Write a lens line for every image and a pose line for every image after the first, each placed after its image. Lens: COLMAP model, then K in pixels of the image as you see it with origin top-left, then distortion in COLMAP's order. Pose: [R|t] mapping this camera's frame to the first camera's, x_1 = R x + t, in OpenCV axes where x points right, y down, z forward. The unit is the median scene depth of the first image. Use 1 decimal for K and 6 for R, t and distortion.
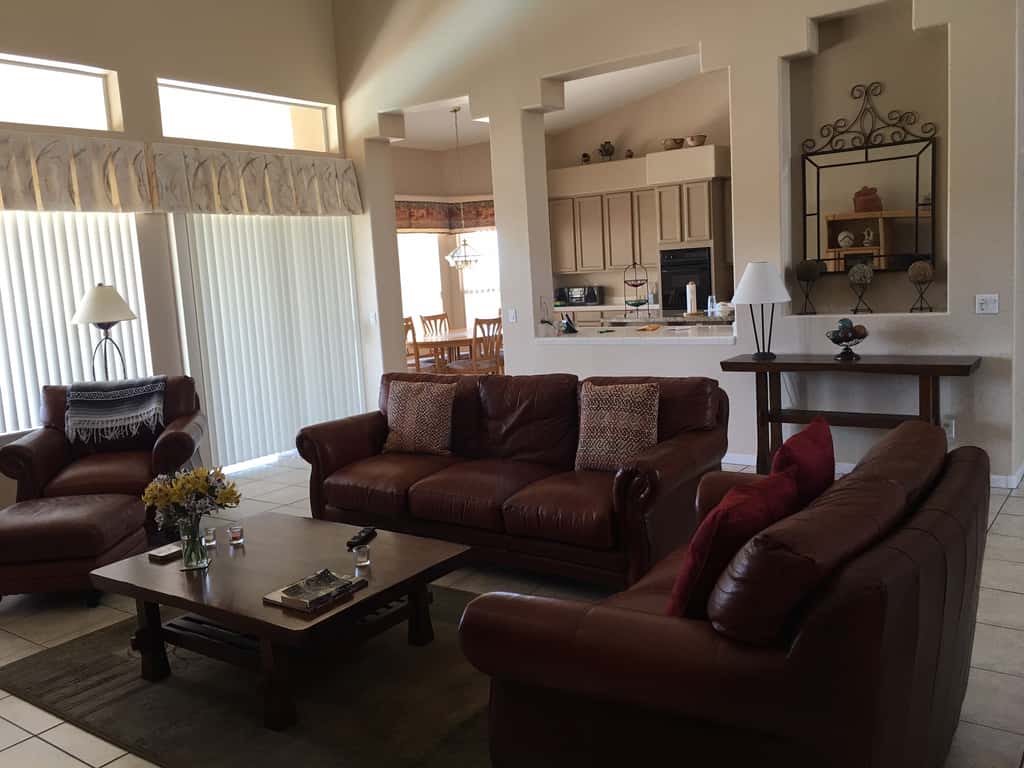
lens RADIAL K [[872.3, 0, 512.5], [0, 872.3, 383.5], [0, 0, 1]] dist [0.066827, -0.080478]
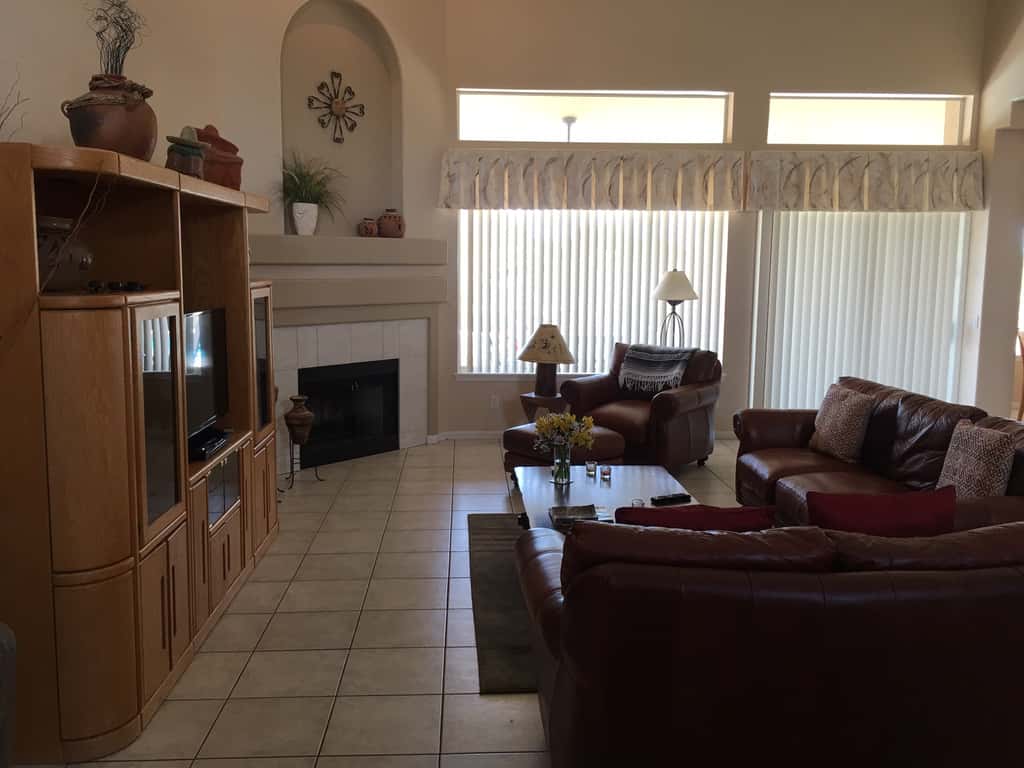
lens RADIAL K [[872.3, 0, 483.2], [0, 872.3, 375.2], [0, 0, 1]] dist [0.066827, -0.080478]
pose [[0.604044, 0.168521, -0.778930, 0.324338], [-0.149857, 0.983970, 0.096671, -0.038927], [0.782735, 0.058334, 0.619615, 0.017664]]
